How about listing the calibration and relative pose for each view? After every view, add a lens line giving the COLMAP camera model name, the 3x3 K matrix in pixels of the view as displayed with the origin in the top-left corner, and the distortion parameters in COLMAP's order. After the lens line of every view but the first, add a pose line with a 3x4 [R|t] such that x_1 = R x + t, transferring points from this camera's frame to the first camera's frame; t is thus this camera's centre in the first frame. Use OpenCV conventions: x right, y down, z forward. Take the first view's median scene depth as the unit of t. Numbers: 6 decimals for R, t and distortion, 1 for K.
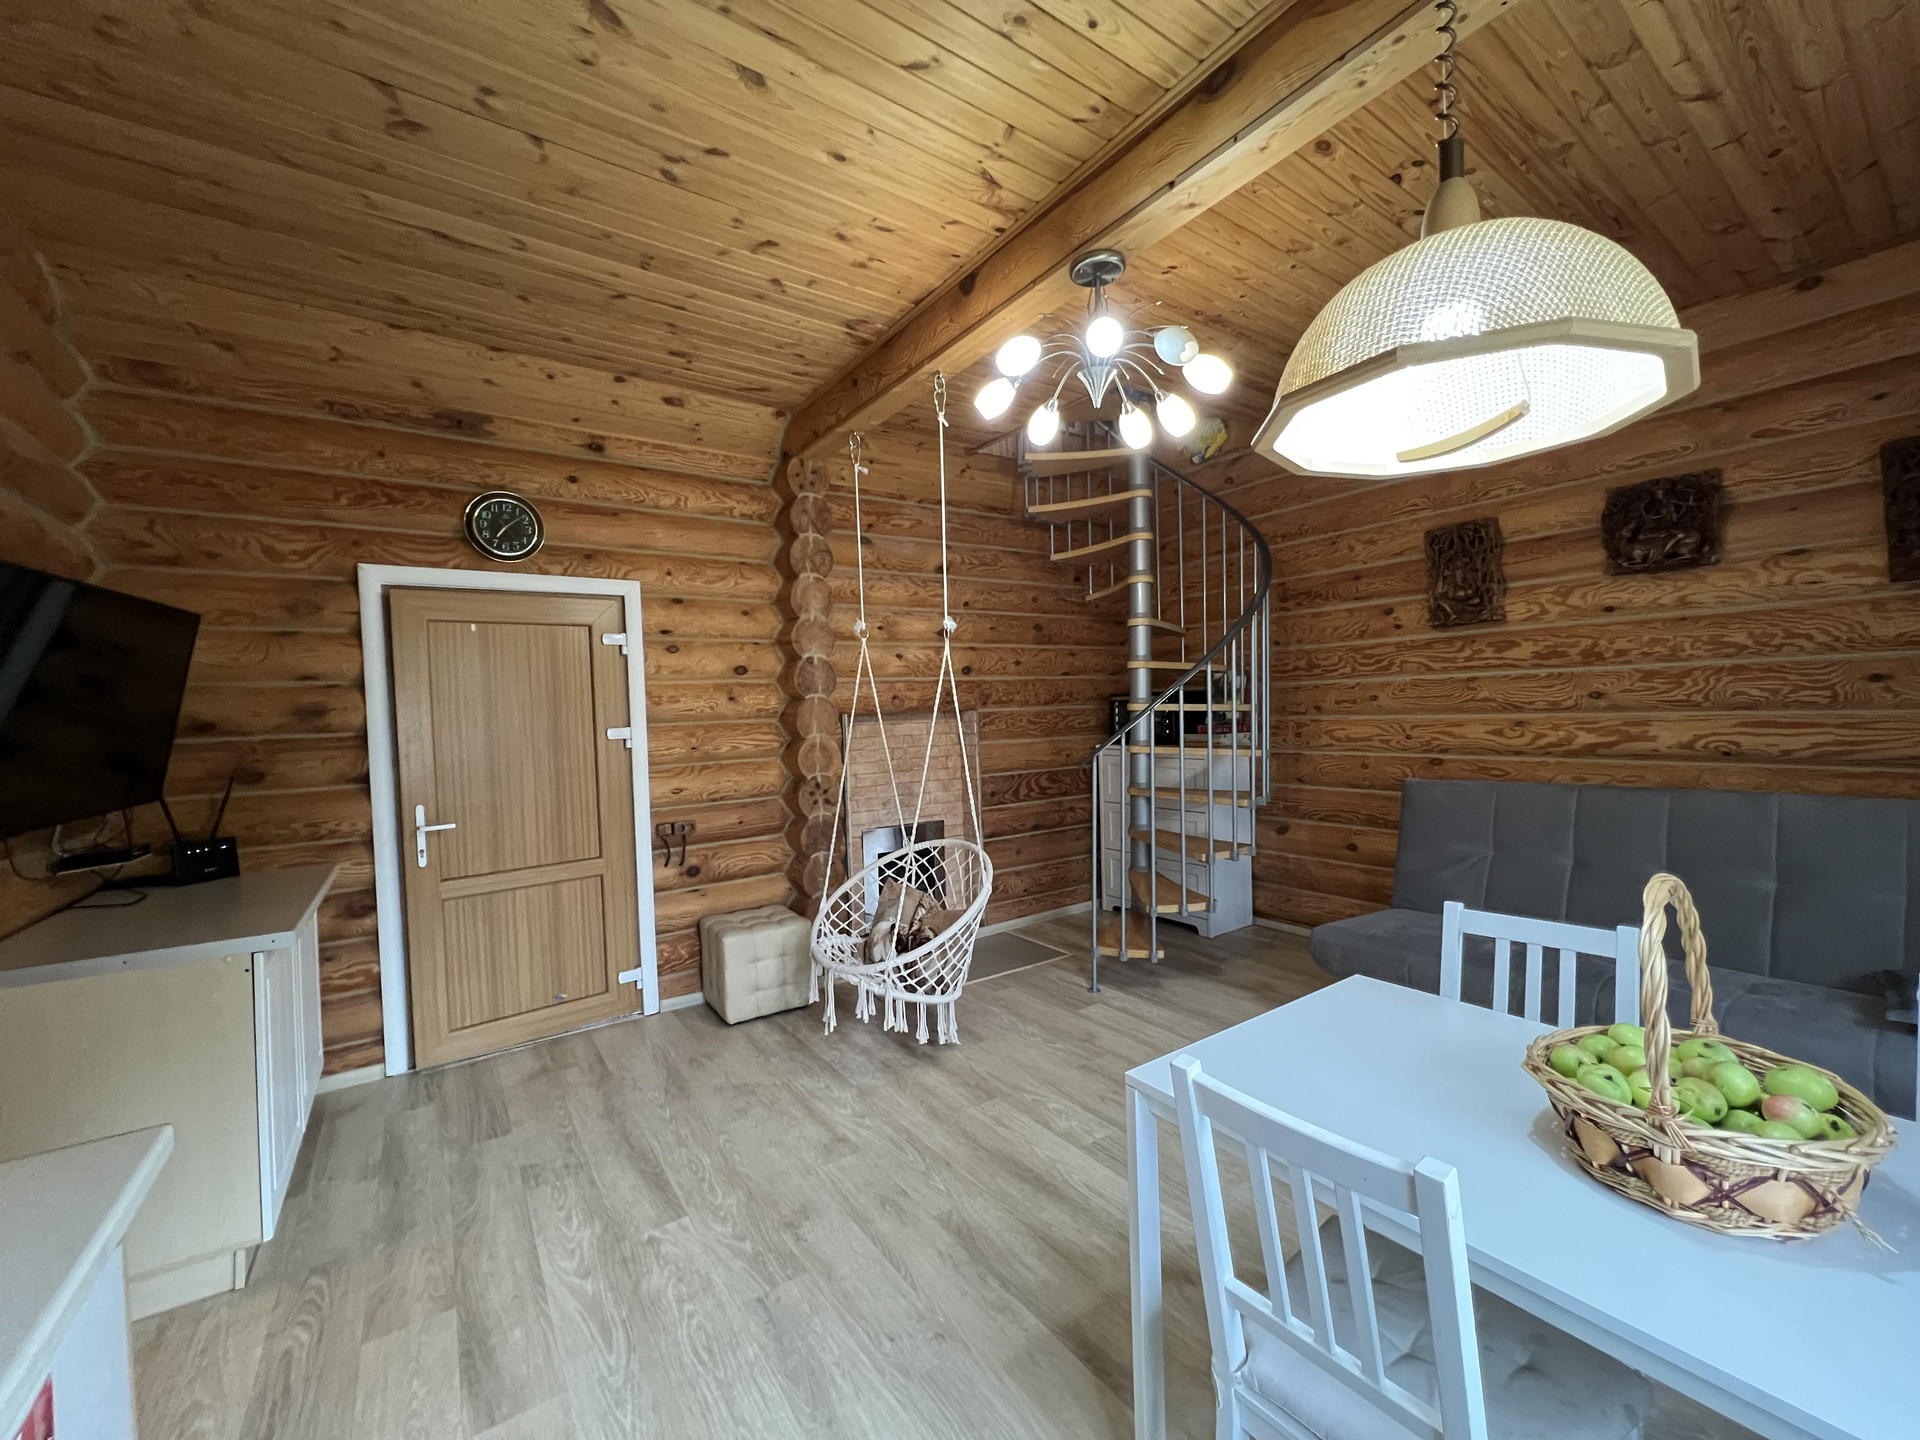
lens RADIAL K [[767.8, 0, 961.5], [0, 767.8, 721.4], [0, 0, 1]] dist [-0.002096, 0.000158]
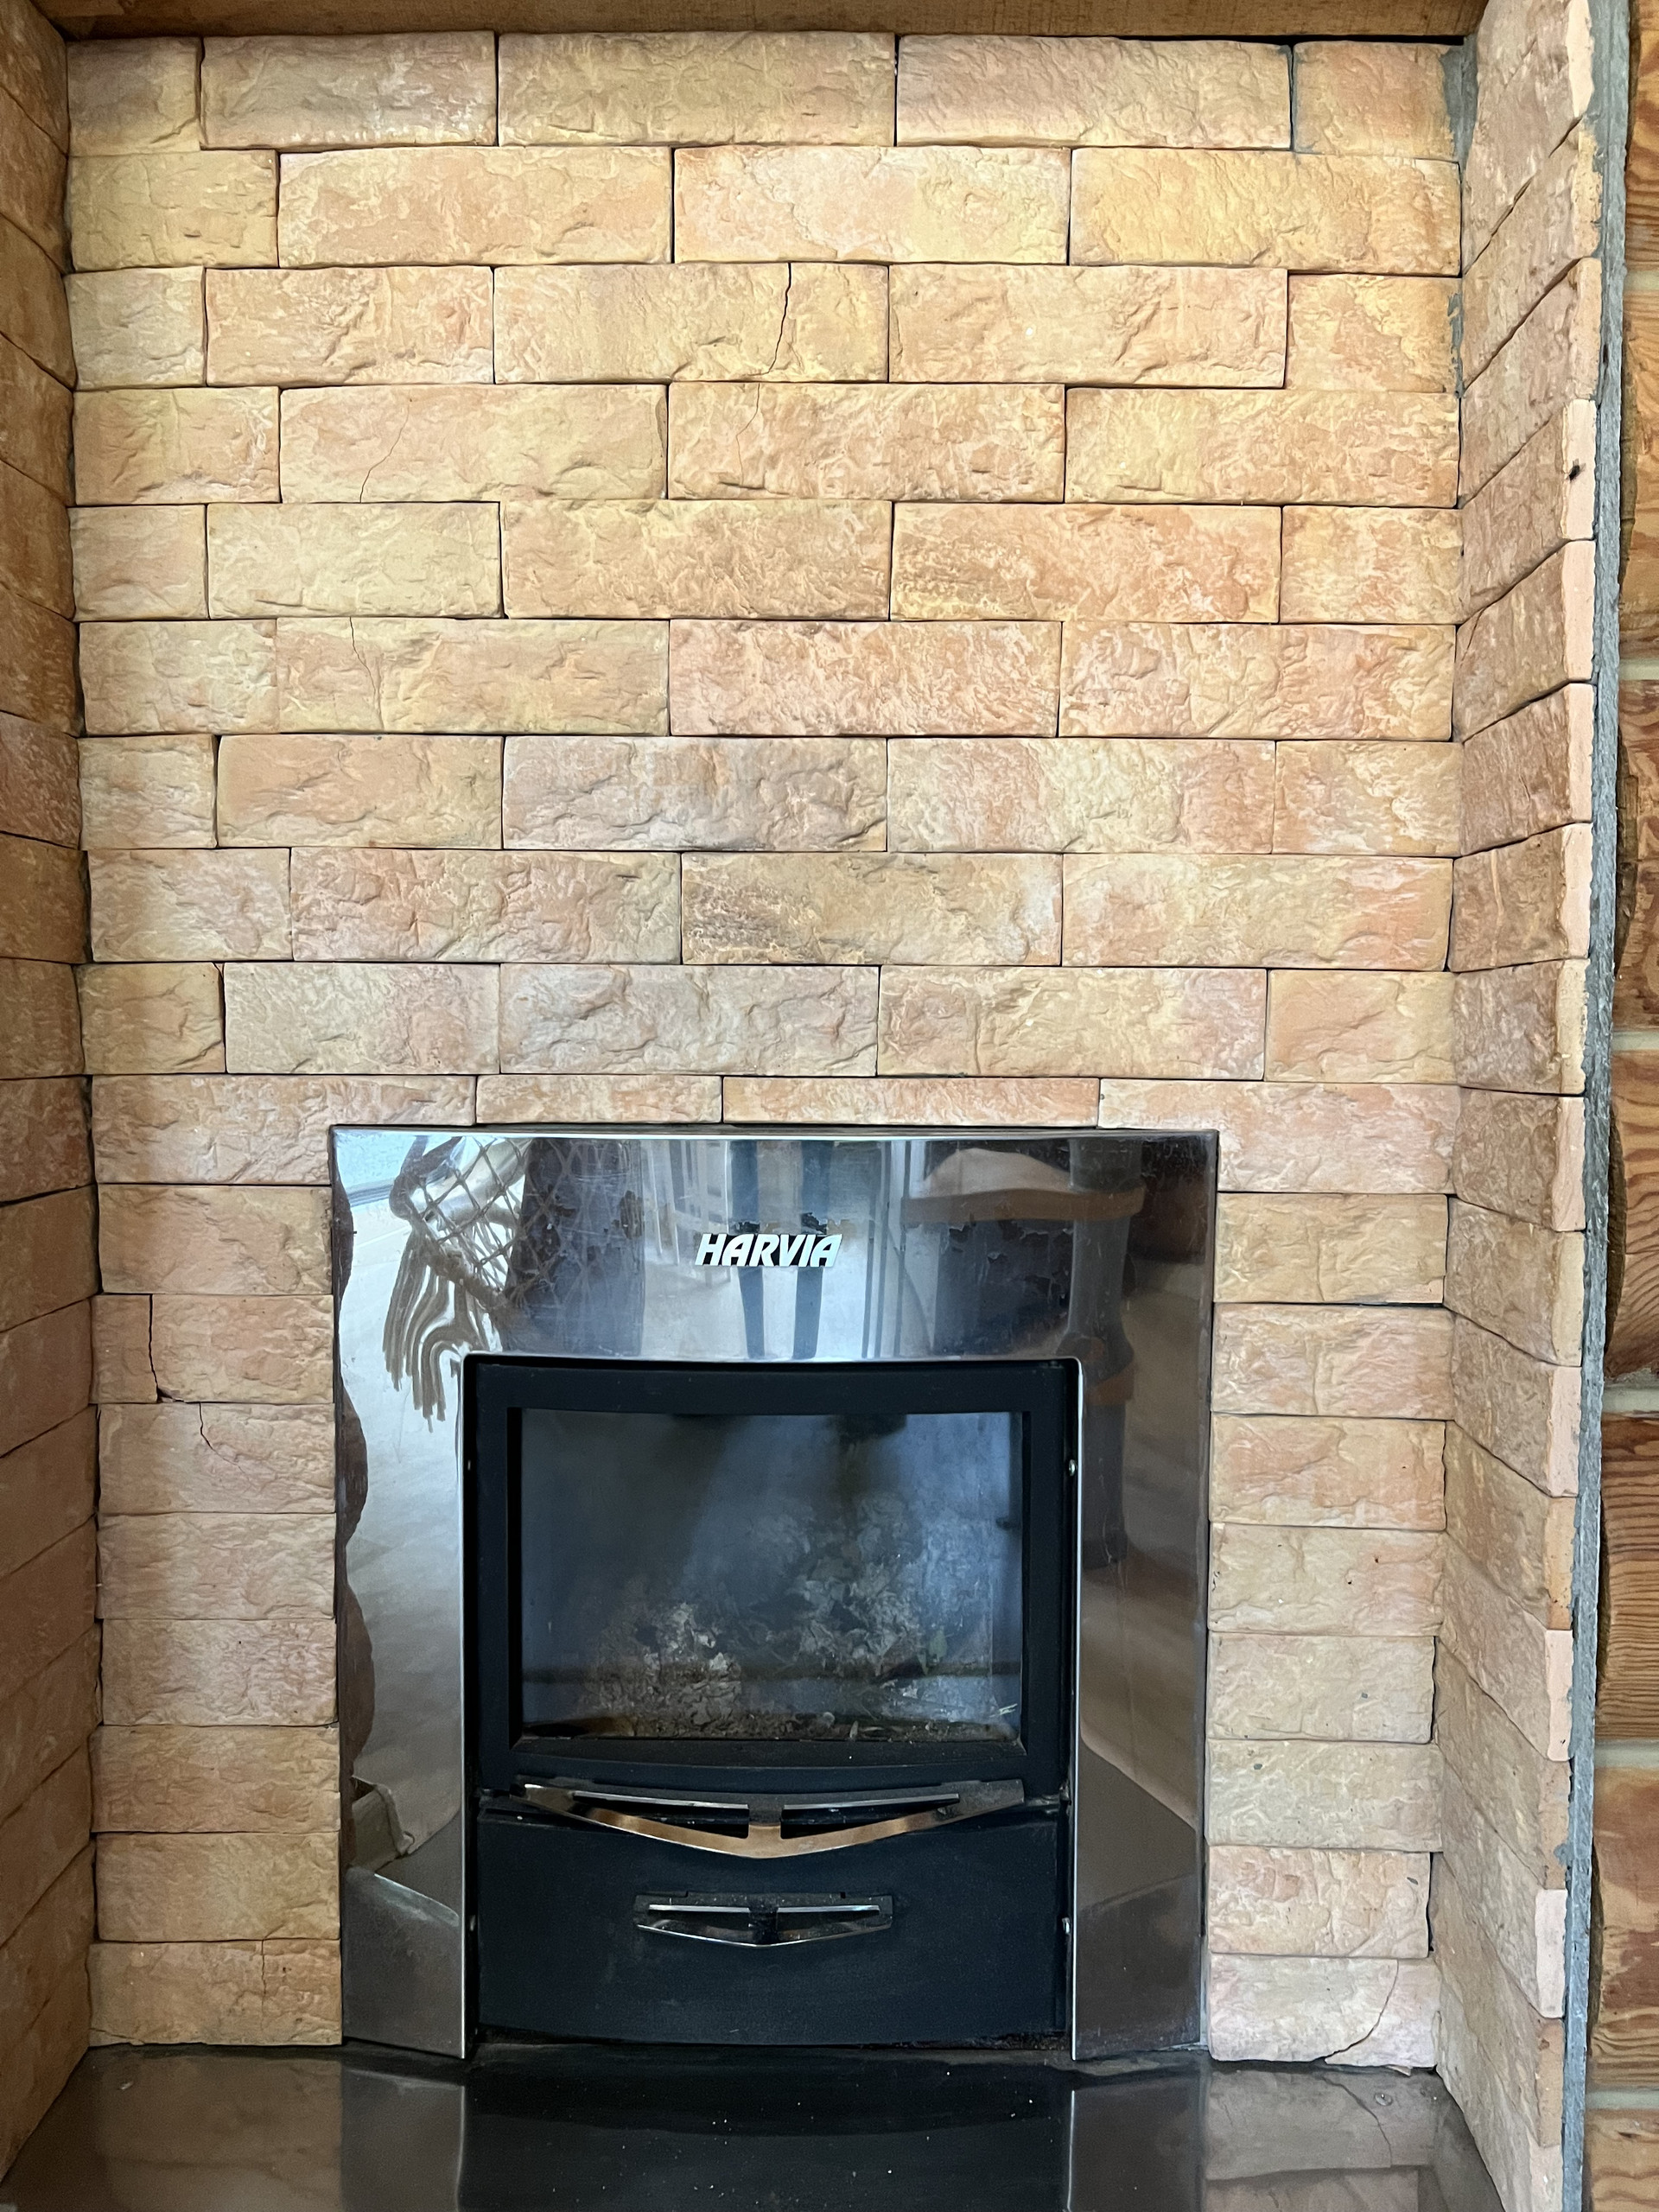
lens RADIAL K [[1659.6, 0, 828.3], [0, 1659.6, 1103.2], [0, 0, 1]] dist [0.044957, -0.050490]
pose [[0.815577, 0.065750, -0.574901, 0.082497], [-0.038371, 0.997482, 0.059645, 0.150095], [0.577375, -0.026586, 0.816046, 1.046585]]
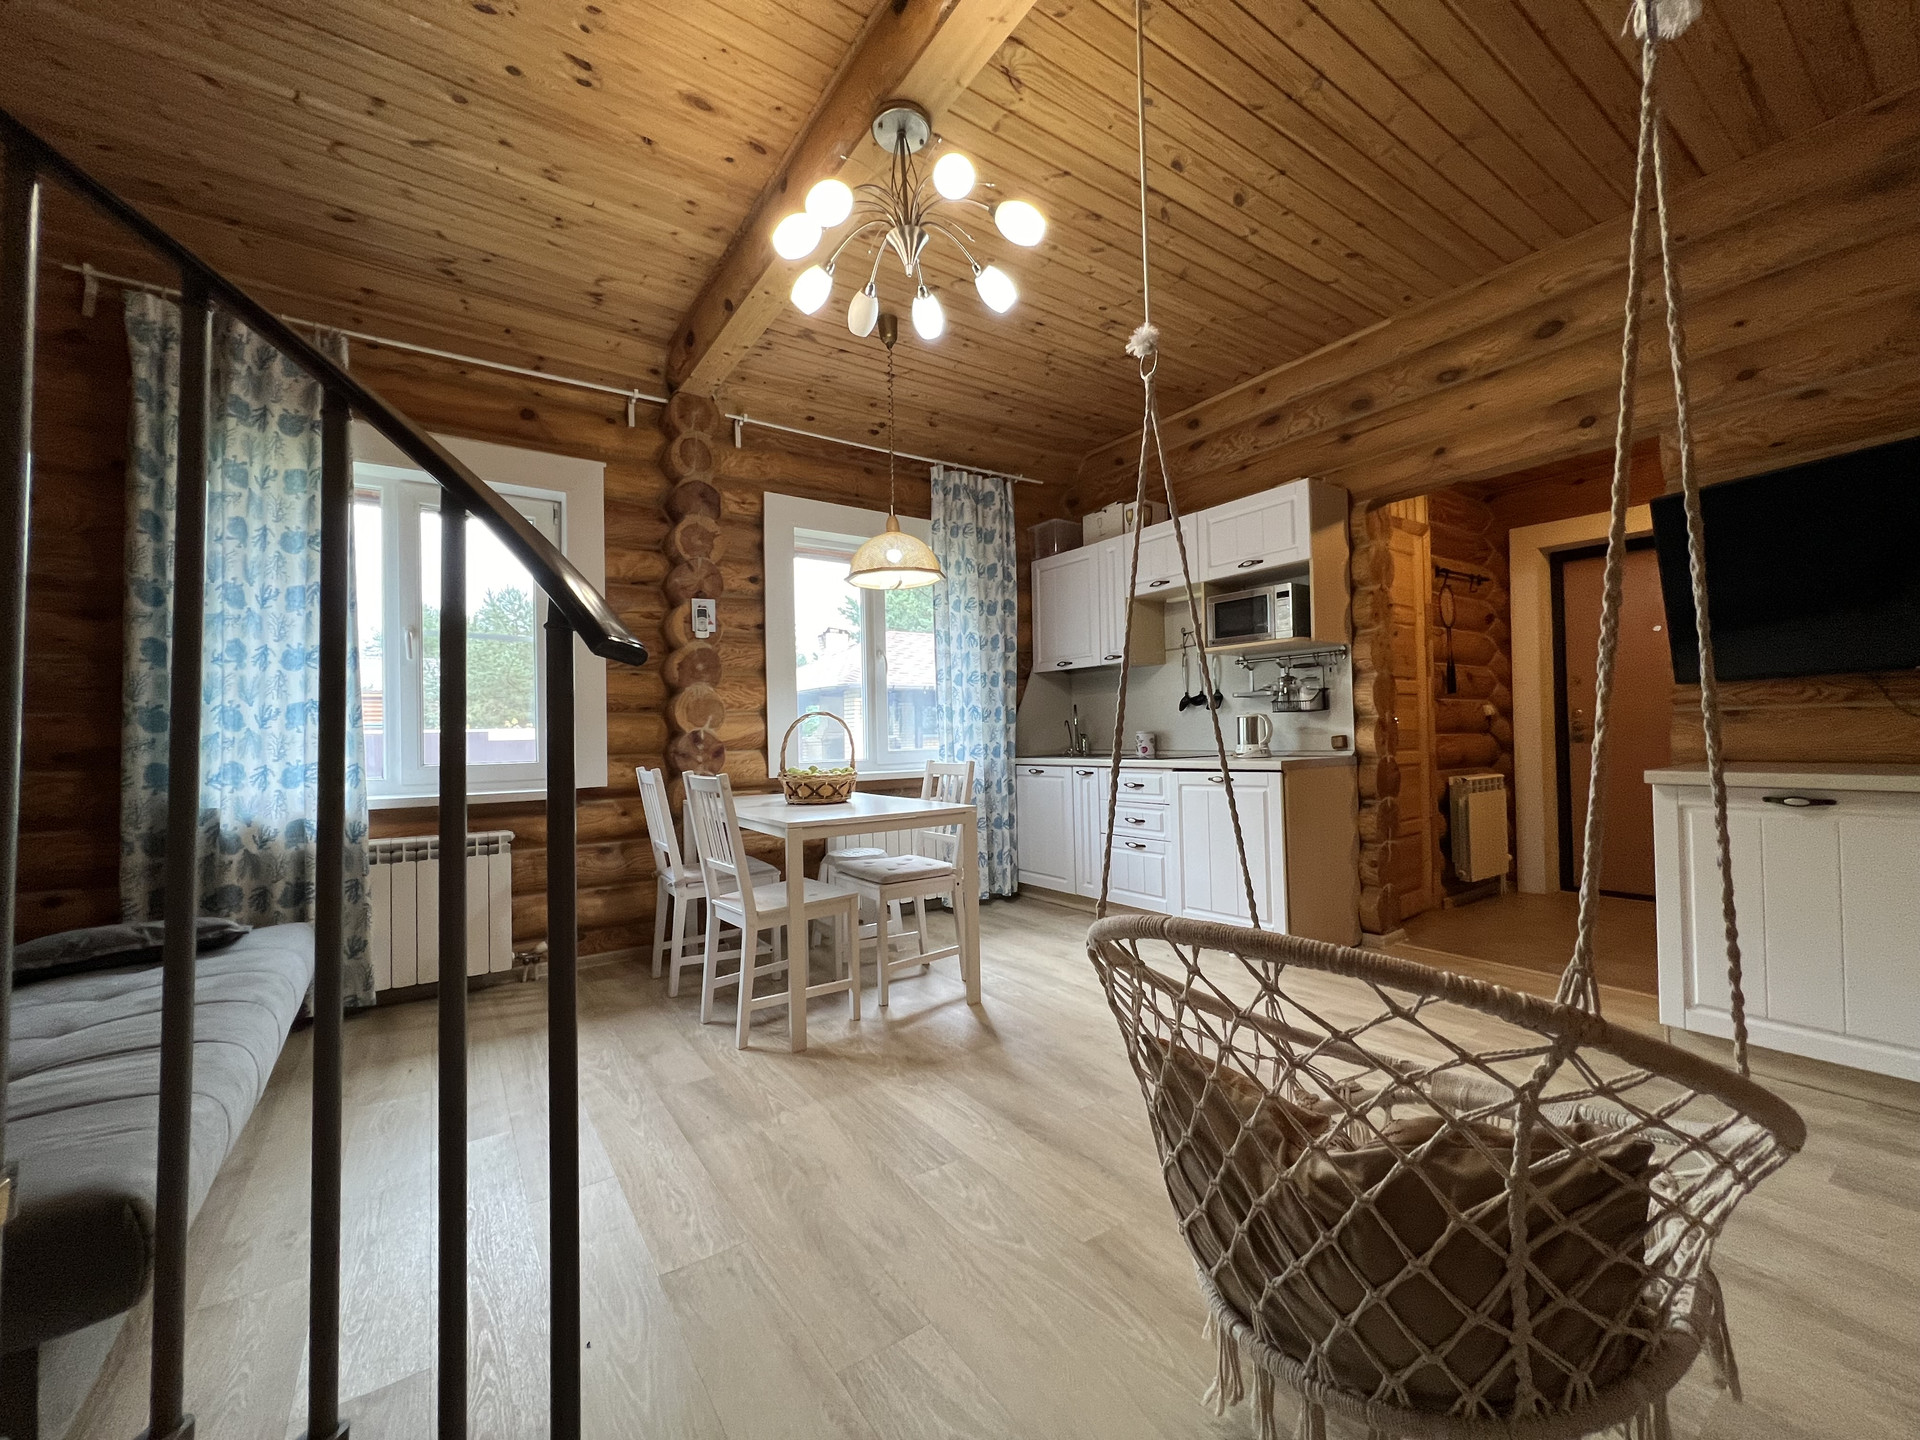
lens RADIAL K [[767.8, 0, 962.9], [0, 767.8, 722.9], [0, 0, 1]] dist [-0.002096, 0.000158]
pose [[-0.998509, 0.054556, 0.001856, 0.086510], [0.054557, 0.998511, 0.000392, 0.078802], [-0.001832, 0.000493, -0.999998, 1.187300]]
